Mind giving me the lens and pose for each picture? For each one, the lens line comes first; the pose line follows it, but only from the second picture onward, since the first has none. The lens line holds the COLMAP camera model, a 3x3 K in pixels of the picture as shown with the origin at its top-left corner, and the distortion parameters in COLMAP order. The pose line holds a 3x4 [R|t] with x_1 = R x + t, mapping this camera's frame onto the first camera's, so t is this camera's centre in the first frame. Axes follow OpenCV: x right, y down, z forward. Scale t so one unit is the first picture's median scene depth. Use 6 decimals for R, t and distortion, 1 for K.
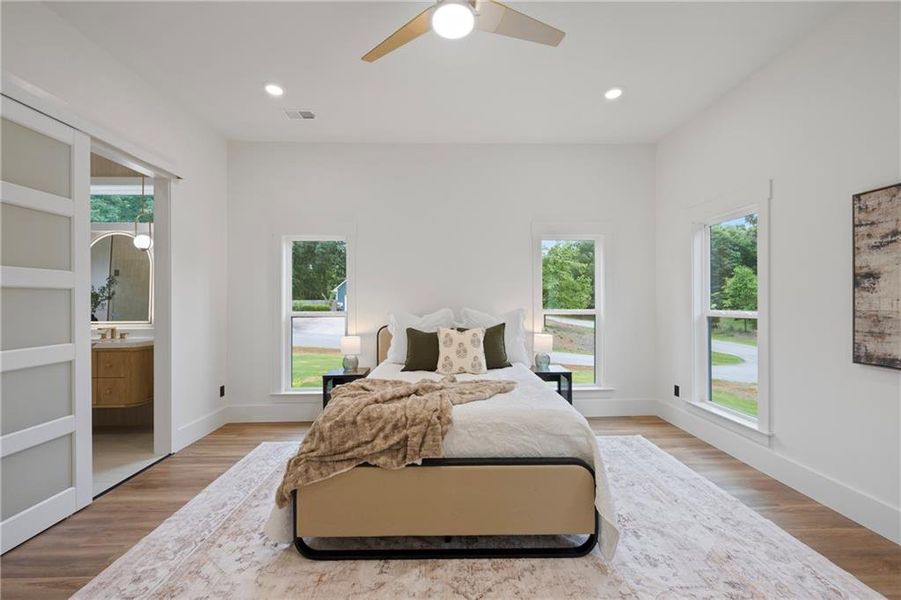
lens RADIAL K [[356.9, 0, 453.0], [0, 356.9, 299.6], [0, 0, 1]] dist [-0.001110, -0.000374]
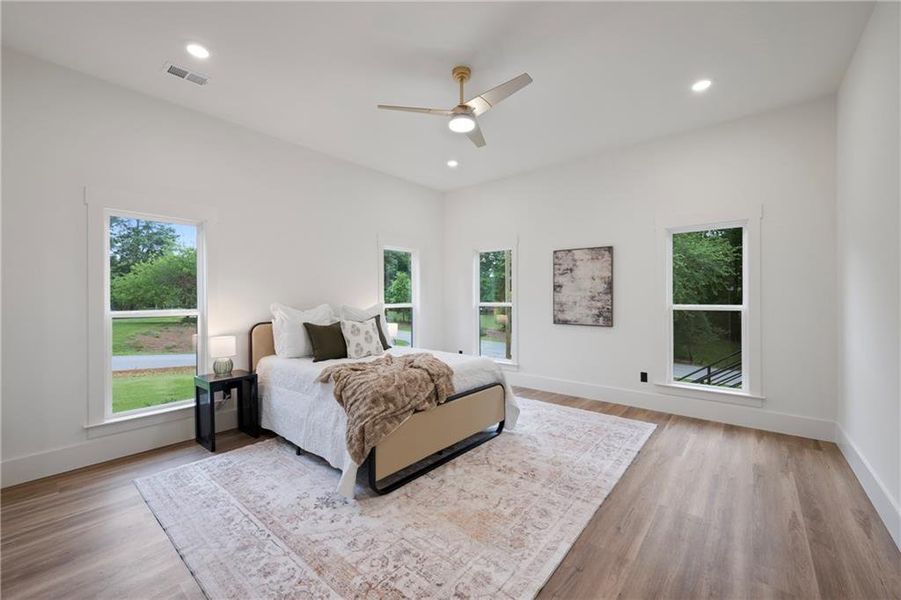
lens RADIAL K [[356.9, 0, 453.3], [0, 356.9, 298.2], [0, 0, 1]] dist [-0.001110, -0.000374]
pose [[0.662589, -0.001291, 0.748982, -1.054804], [-0.000632, 0.999997, 0.002282, 0.007433], [-0.748983, -0.001986, 0.662587, -0.043795]]
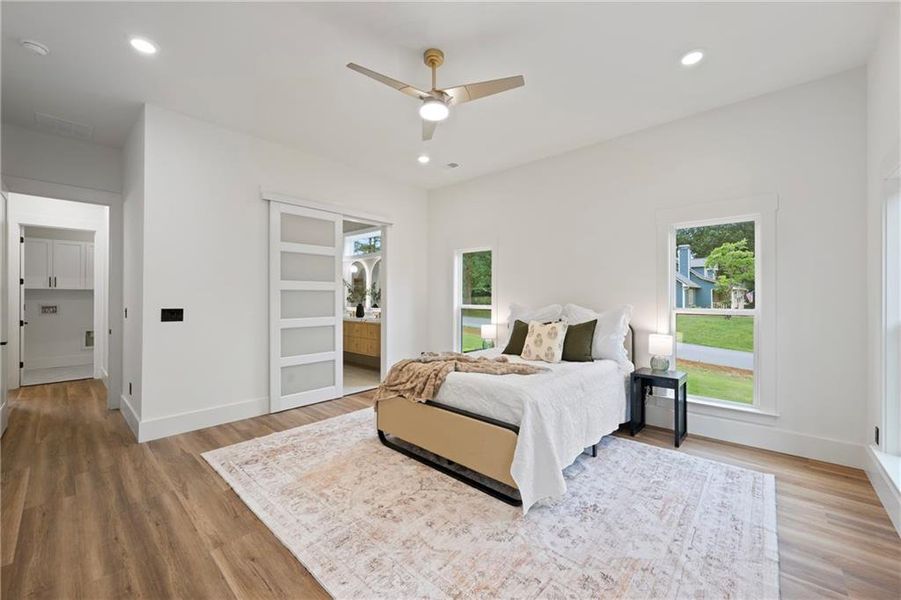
lens RADIAL K [[356.9, 0, 455.1], [0, 356.9, 297.1], [0, 0, 1]] dist [-0.001110, -0.000374]
pose [[0.726406, 0.004233, -0.687253, 0.931092], [-0.002271, 0.999990, 0.003759, -0.001844], [0.687263, -0.001170, 0.726408, -0.027670]]
